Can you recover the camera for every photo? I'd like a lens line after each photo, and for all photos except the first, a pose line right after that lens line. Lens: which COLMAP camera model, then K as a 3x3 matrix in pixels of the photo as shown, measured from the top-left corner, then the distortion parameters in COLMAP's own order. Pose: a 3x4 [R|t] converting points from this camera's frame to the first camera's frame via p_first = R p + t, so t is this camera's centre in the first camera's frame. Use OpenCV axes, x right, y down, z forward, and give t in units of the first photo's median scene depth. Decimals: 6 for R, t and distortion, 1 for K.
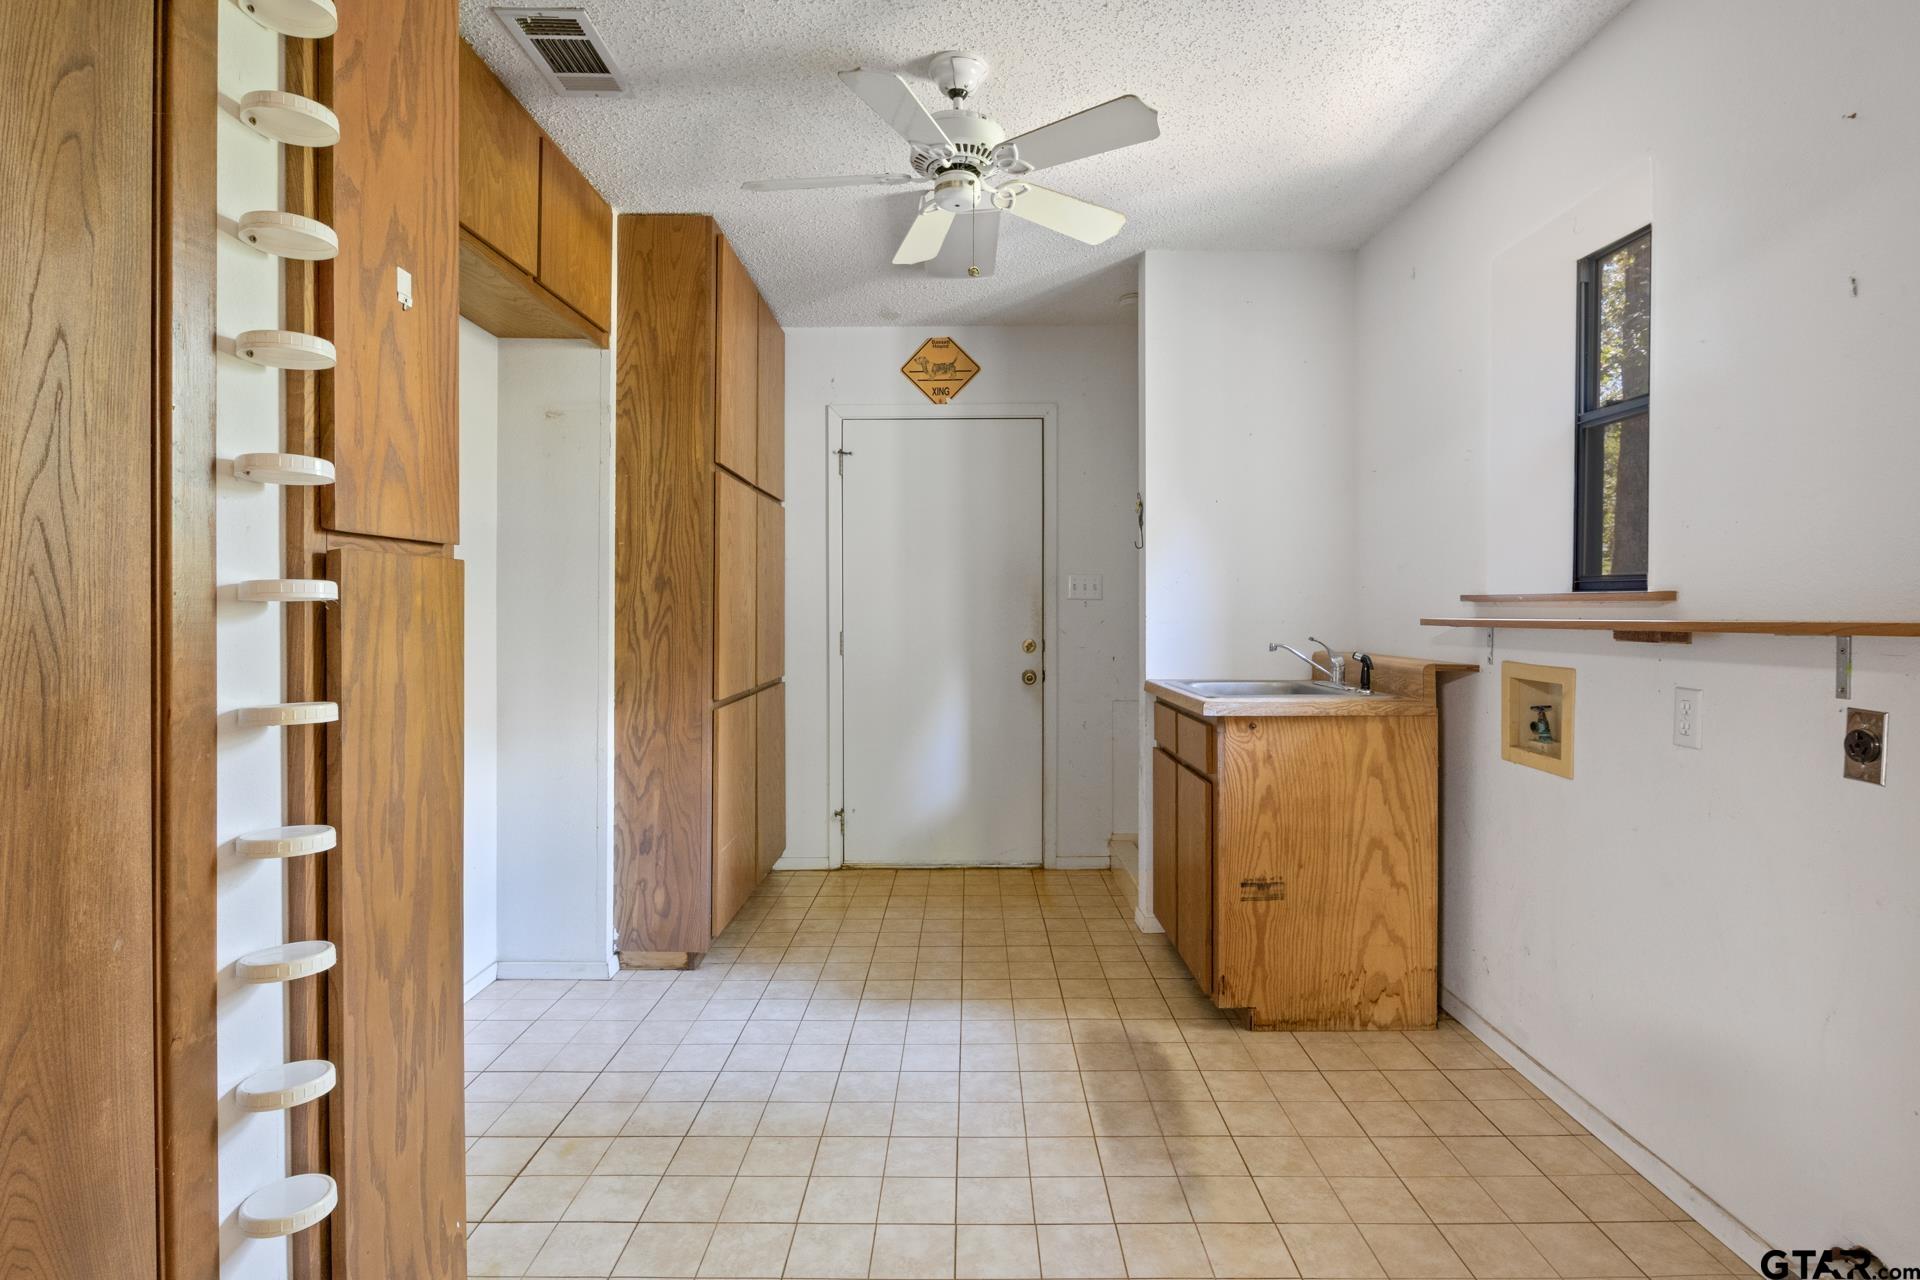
lens RADIAL K [[966.4, 0, 962.9], [0, 966.4, 621.9], [0, 0, 1]] dist [-0.003176, -0.000627]
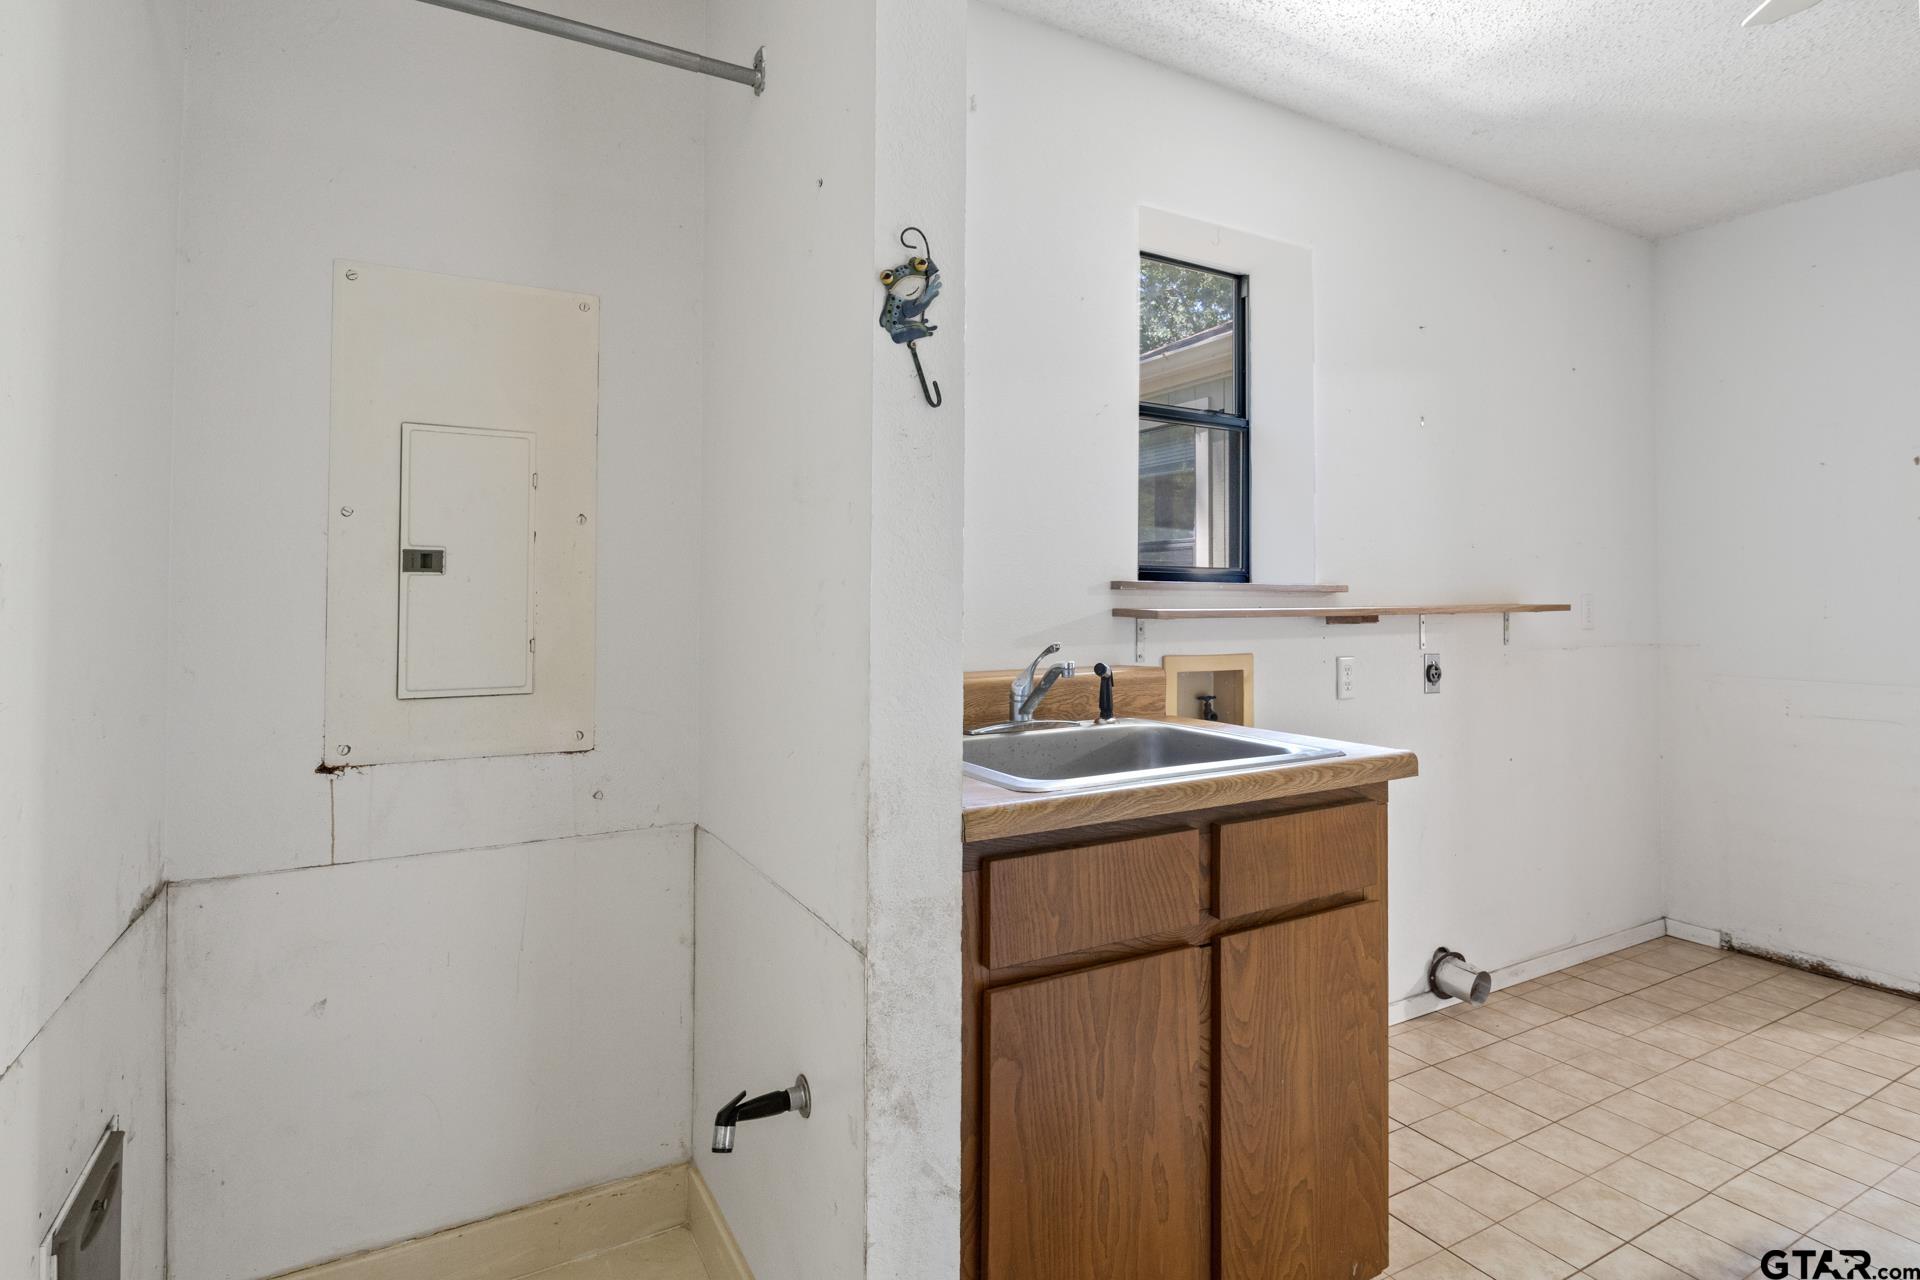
lens RADIAL K [[966.4, 0, 993.1], [0, 966.4, 573.7], [0, 0, 1]] dist [-0.003176, -0.000627]
pose [[-0.503335, 0.018889, 0.863885, -0.175315], [0.007363, 0.999819, -0.017571, -0.026078], [-0.864060, -0.002483, -0.503383, 1.959974]]
